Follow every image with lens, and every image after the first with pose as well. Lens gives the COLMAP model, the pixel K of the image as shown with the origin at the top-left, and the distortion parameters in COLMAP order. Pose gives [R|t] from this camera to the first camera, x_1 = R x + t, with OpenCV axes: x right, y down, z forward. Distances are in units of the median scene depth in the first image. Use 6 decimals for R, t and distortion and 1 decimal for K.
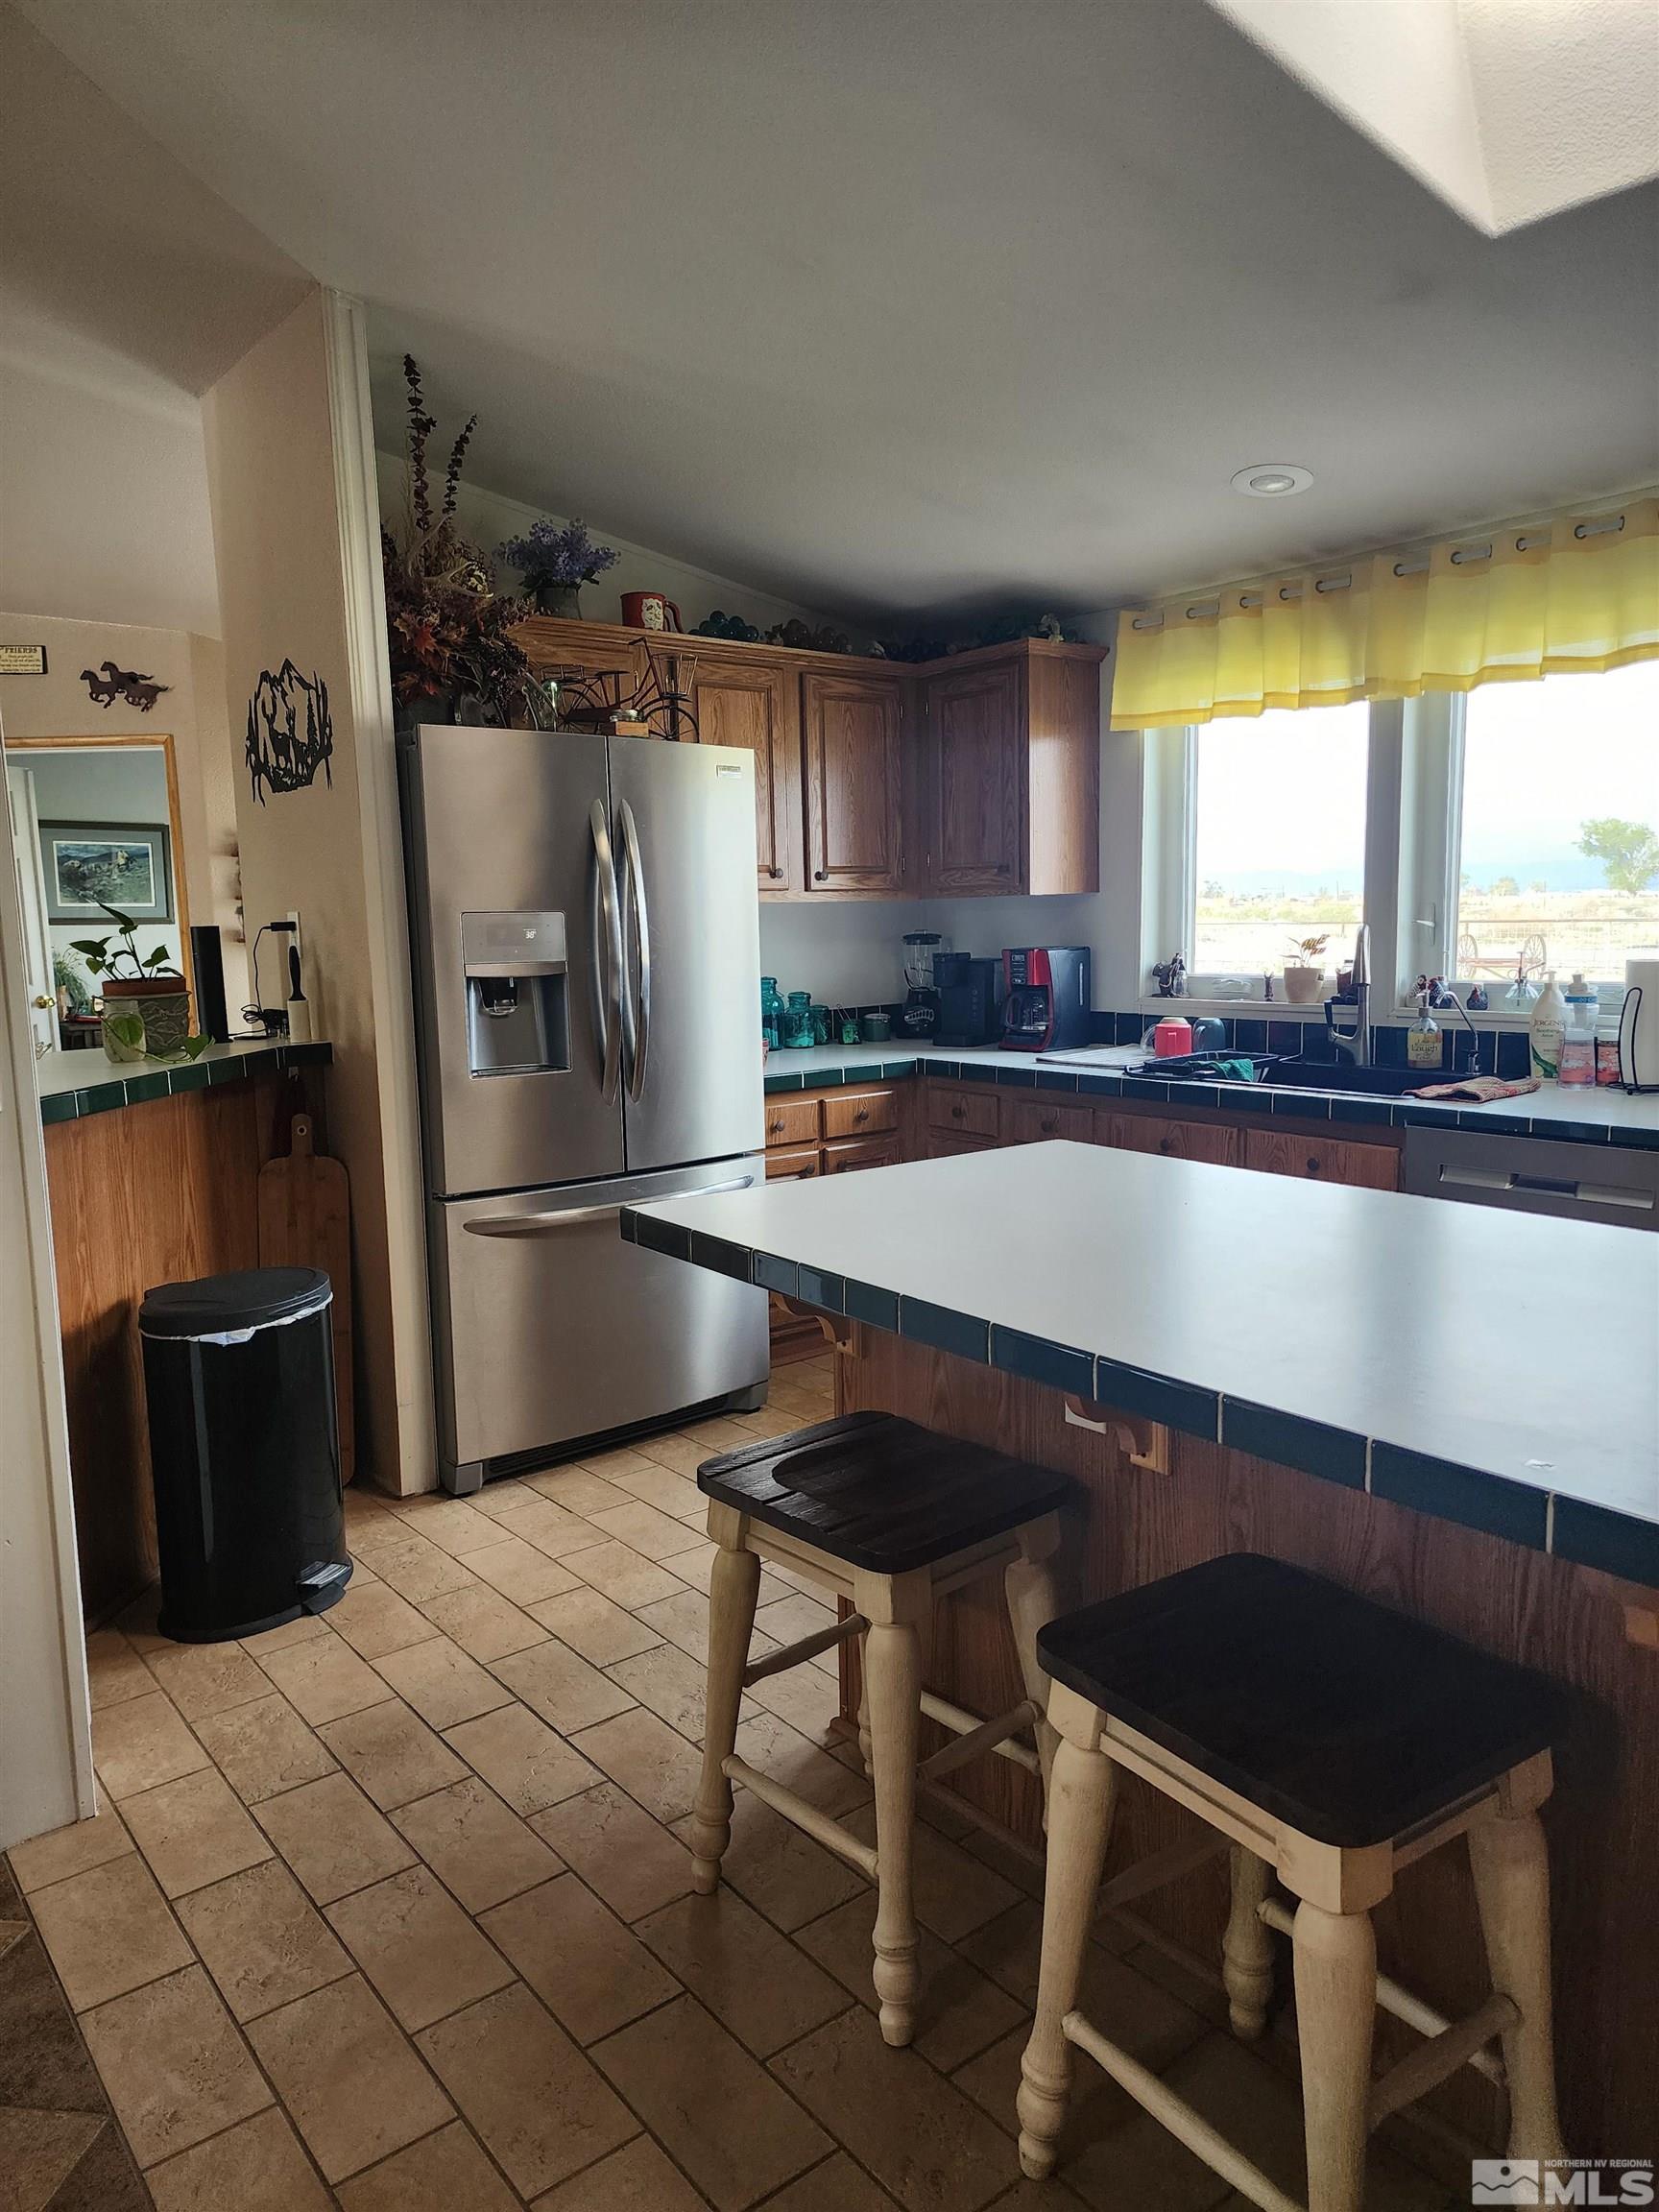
lens RADIAL K [[1485.8, 0, 829.5], [0, 1485.8, 1106.0], [0, 0, 1]] dist [0.132508, 0.000954]
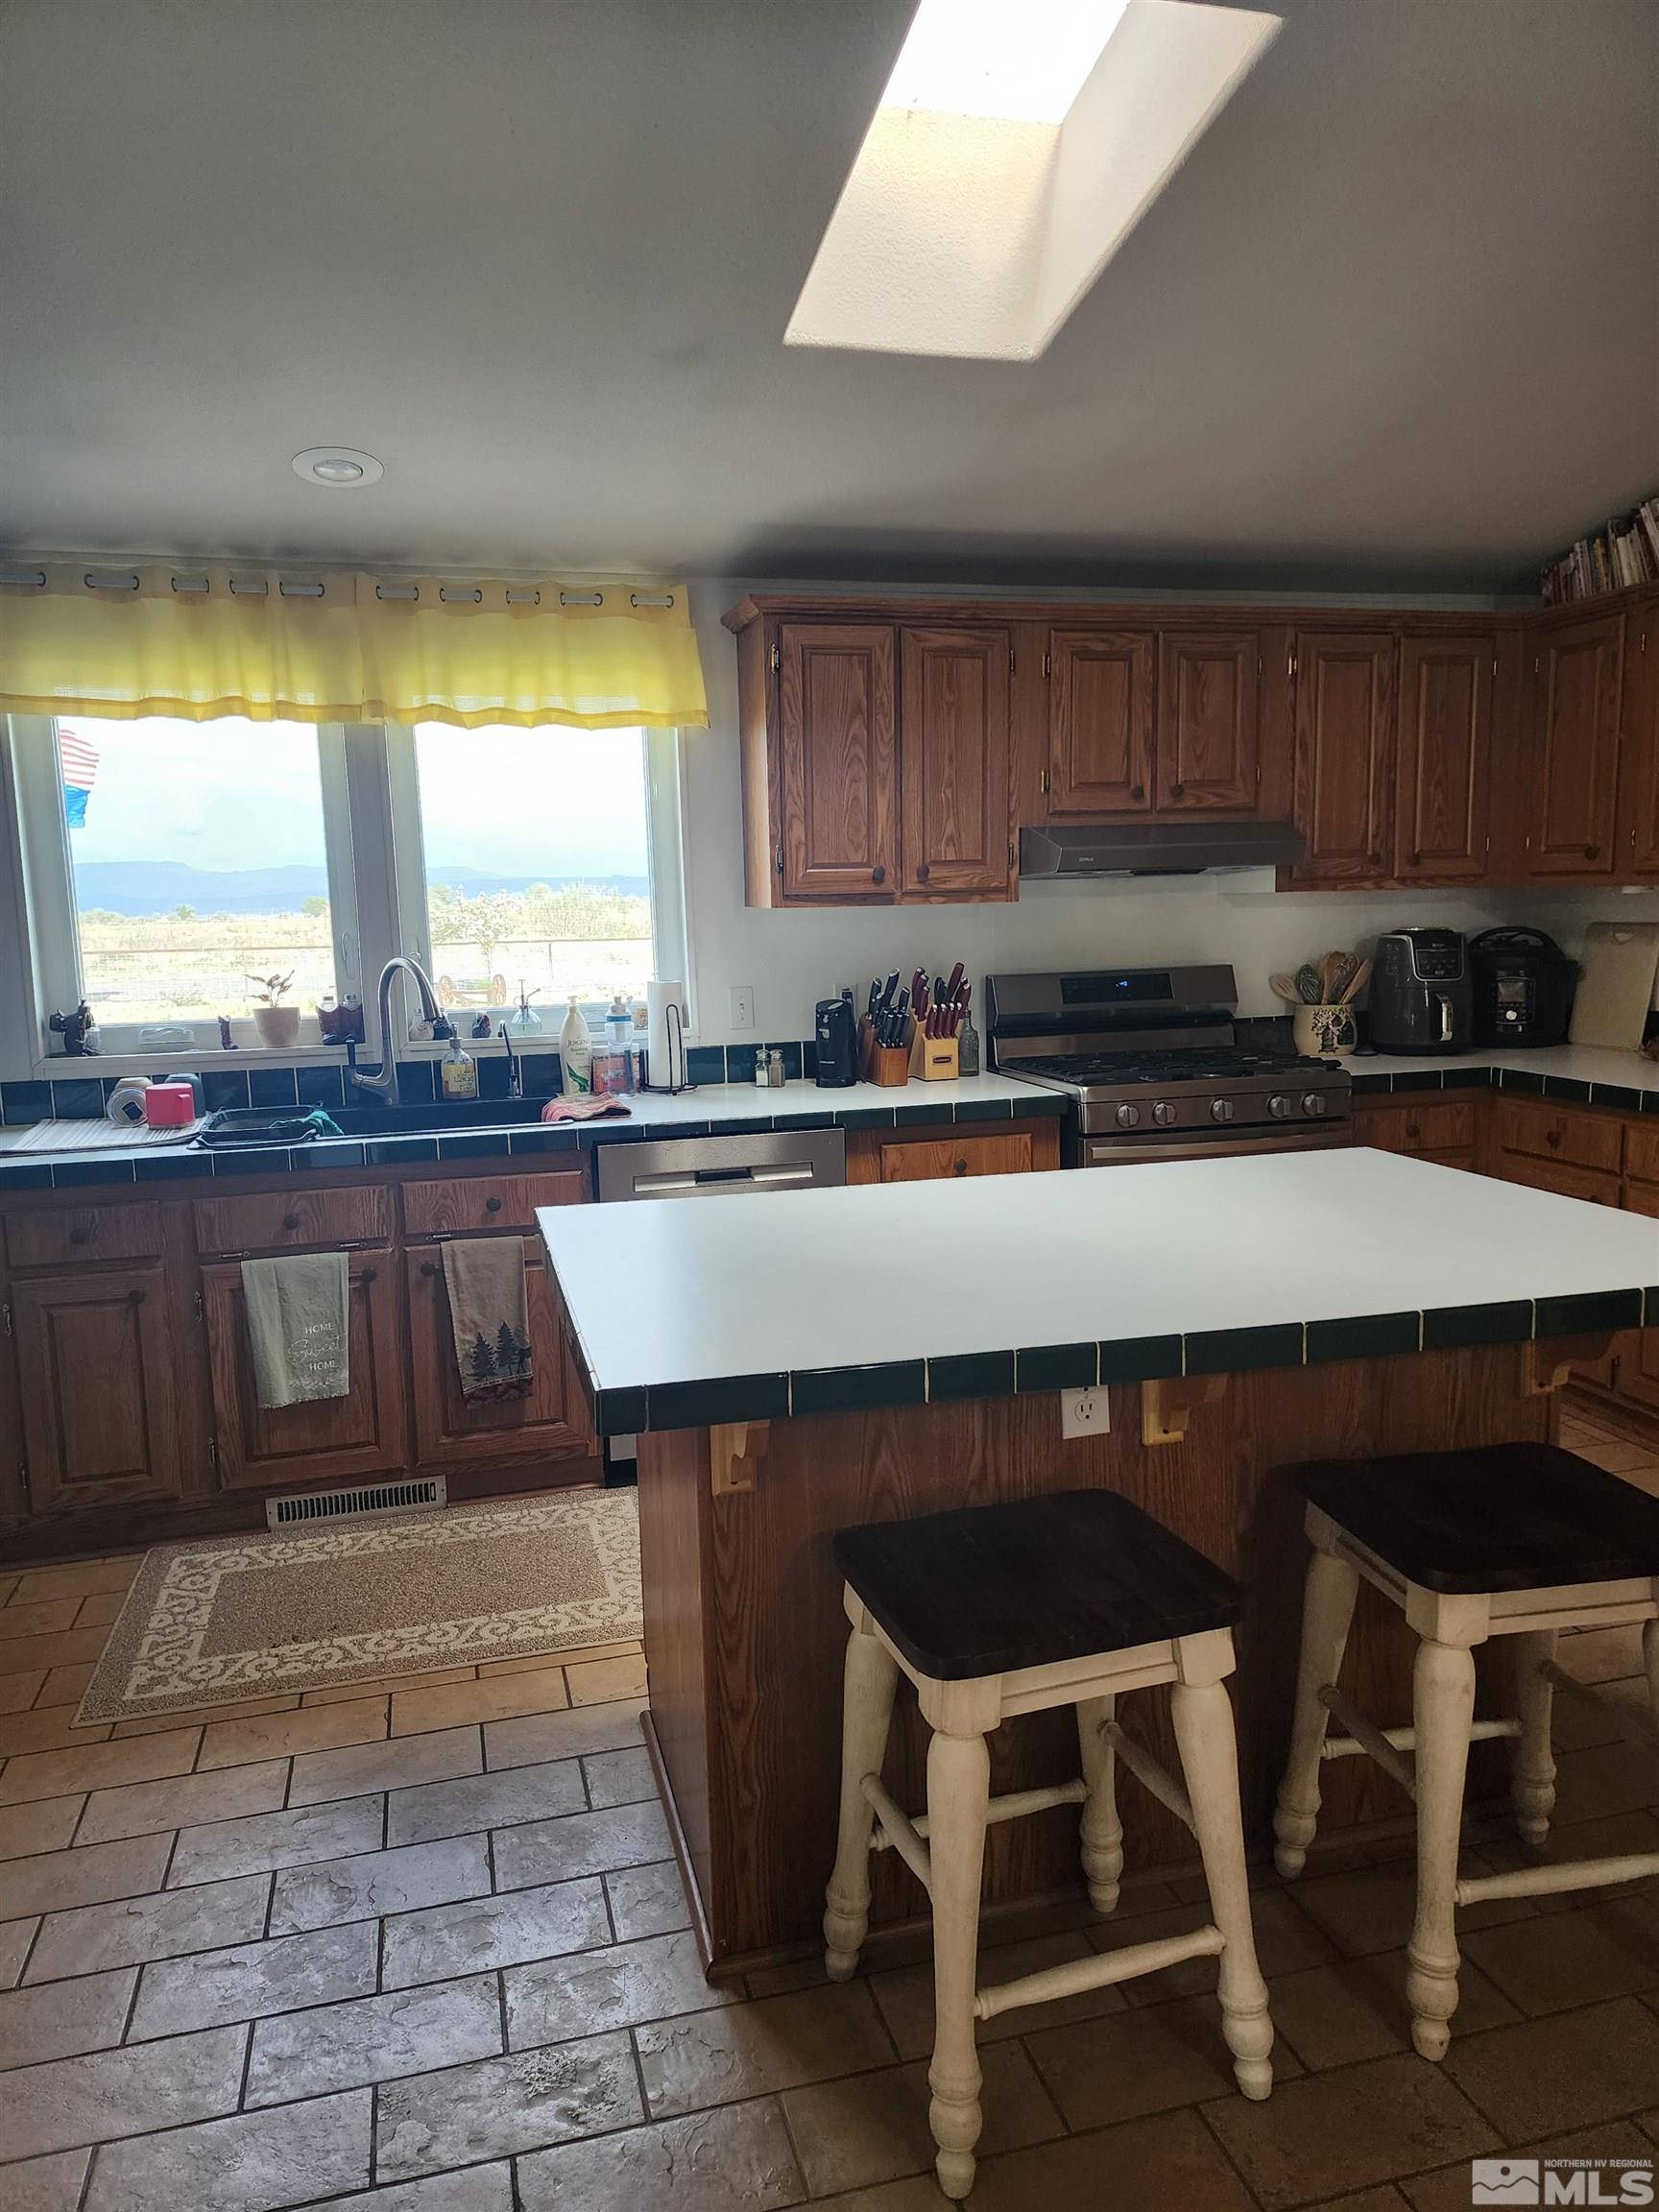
lens RADIAL K [[1469.9, 0, 825.2], [0, 1469.9, 1120.8], [0, 0, 1]] dist [0.063533, -0.048695]
pose [[0.404661, -0.122733, 0.906193, -0.395588], [0.144153, 0.987124, 0.069323, -0.043623], [-0.903033, 0.102578, 0.417143, 0.381764]]
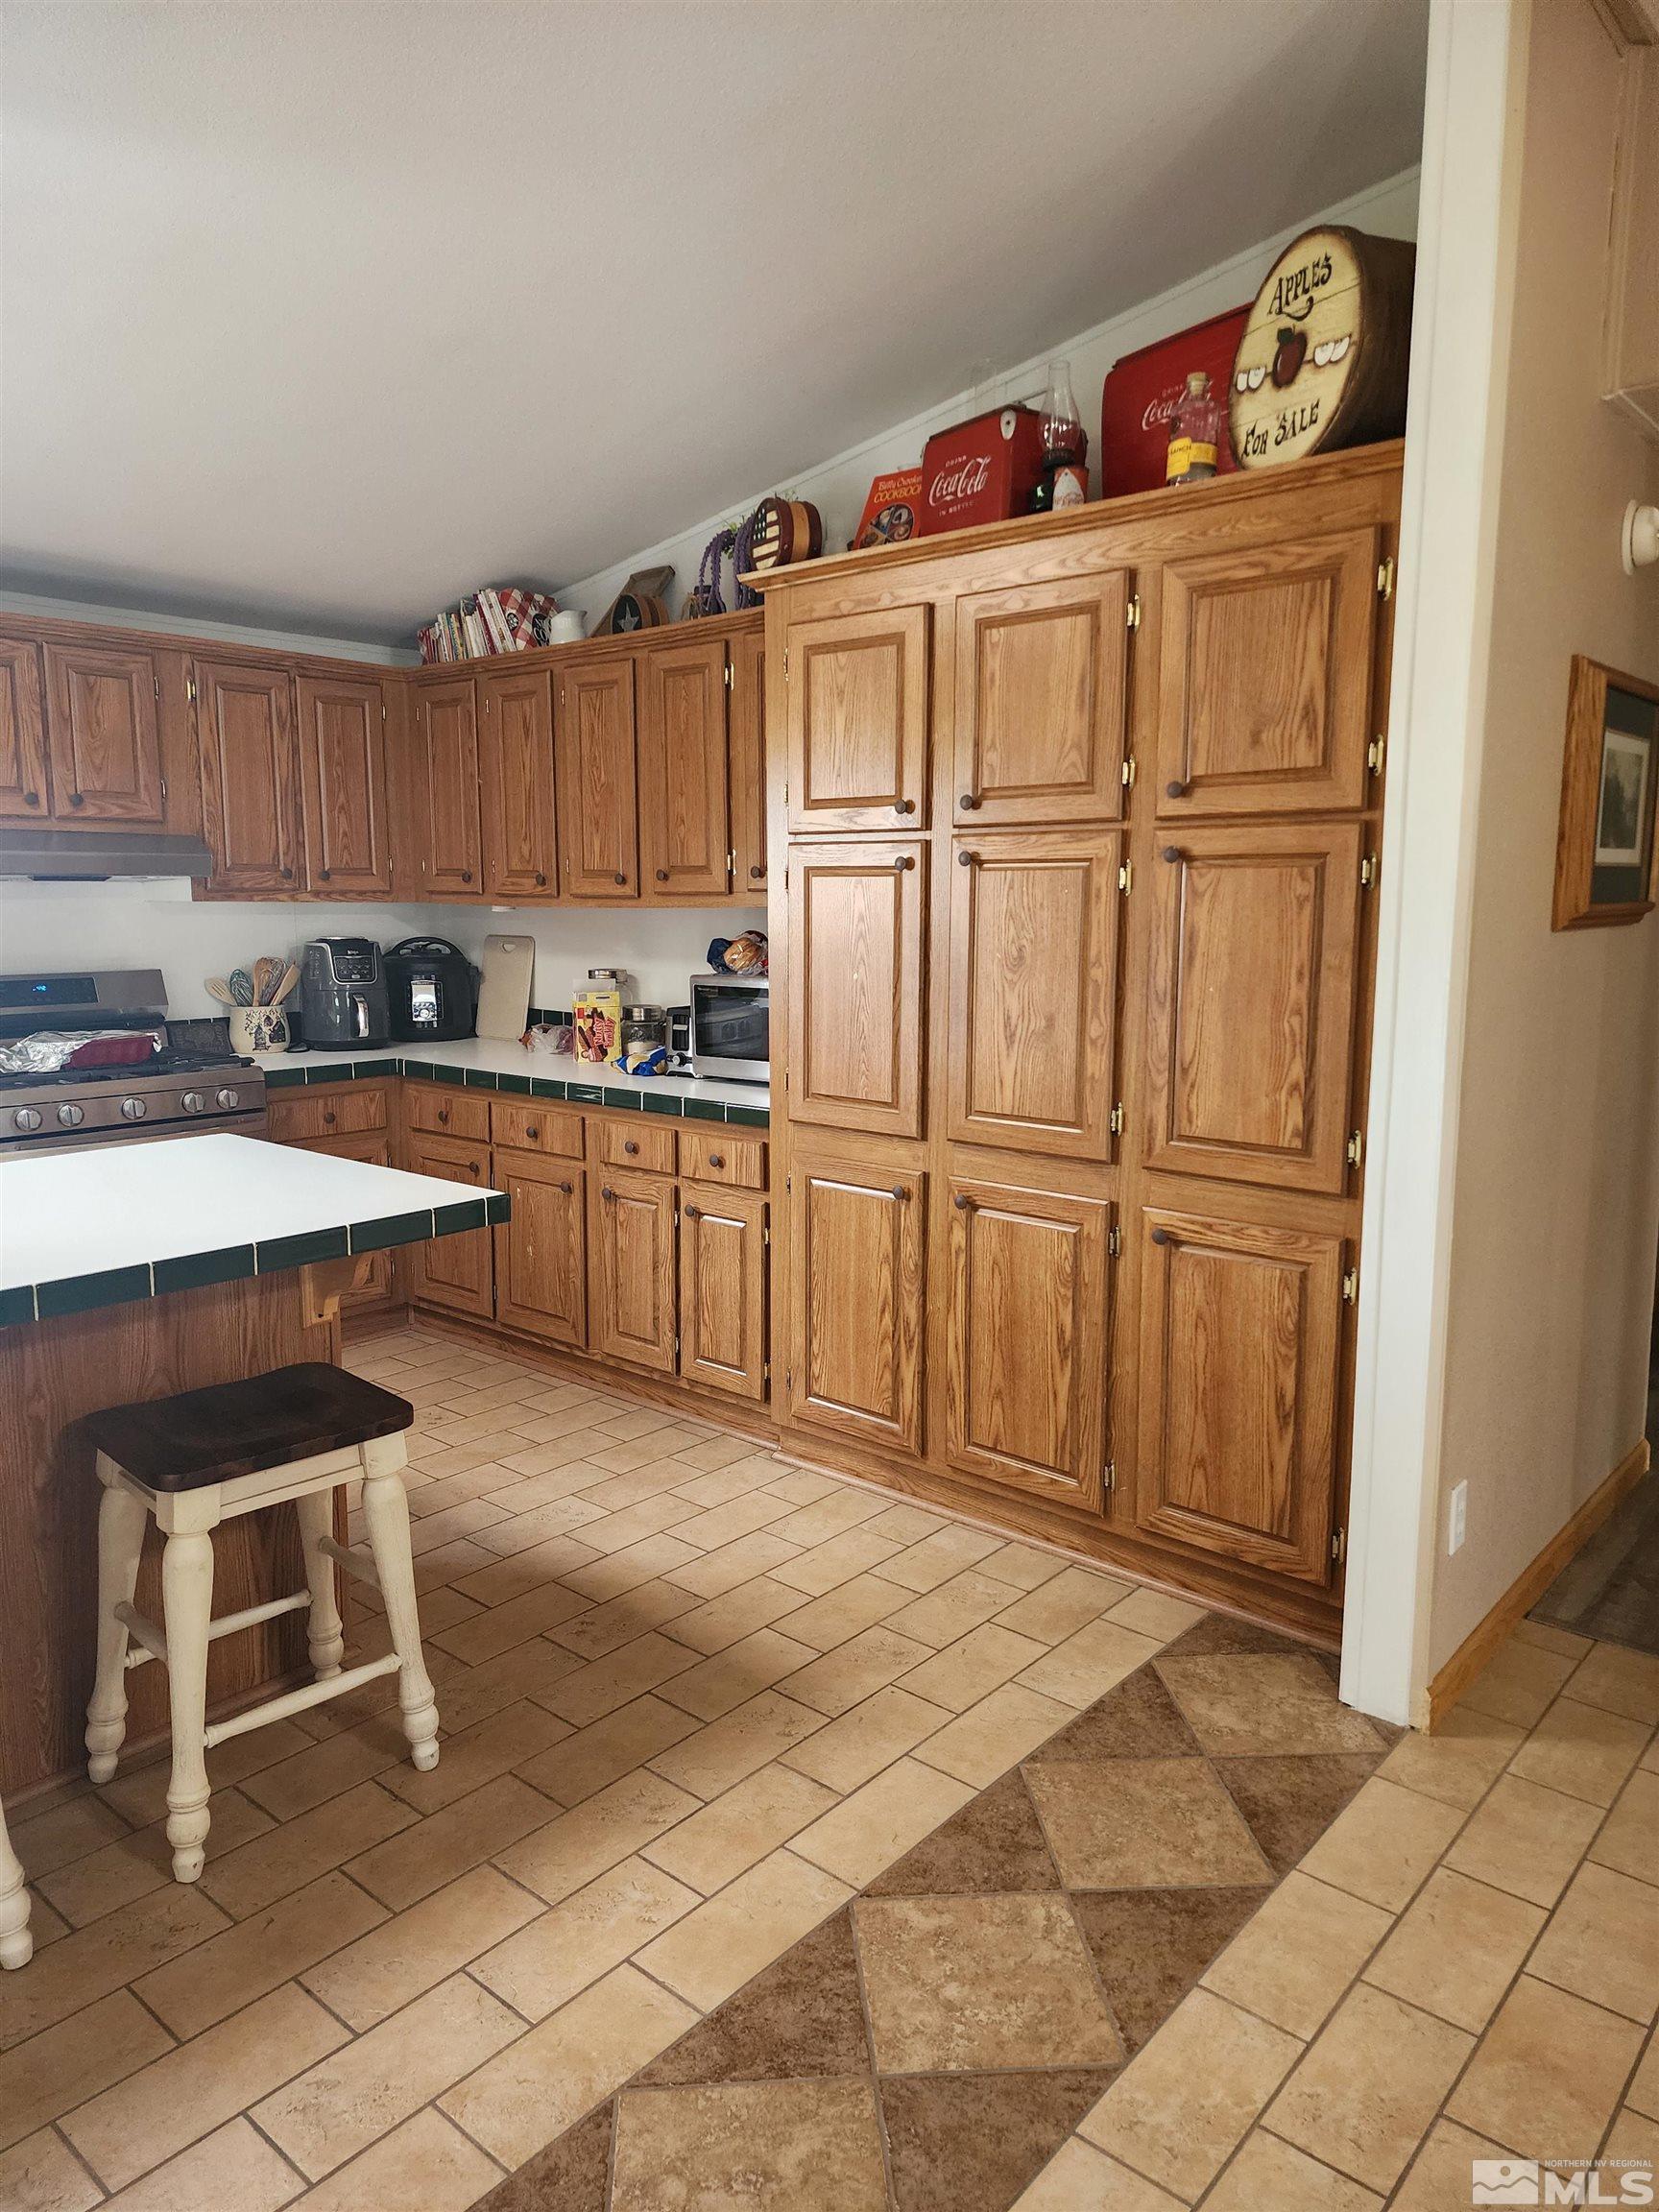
lens RADIAL K [[1463.5, 0, 814.6], [0, 1463.5, 1096.0], [0, 0, 1]] dist [0.062017, -0.048032]
pose [[-0.171071, -0.113956, 0.978646, -0.482385], [0.141428, 0.980162, 0.138854, -0.029301], [-0.975055, 0.162162, -0.151561, 0.248916]]
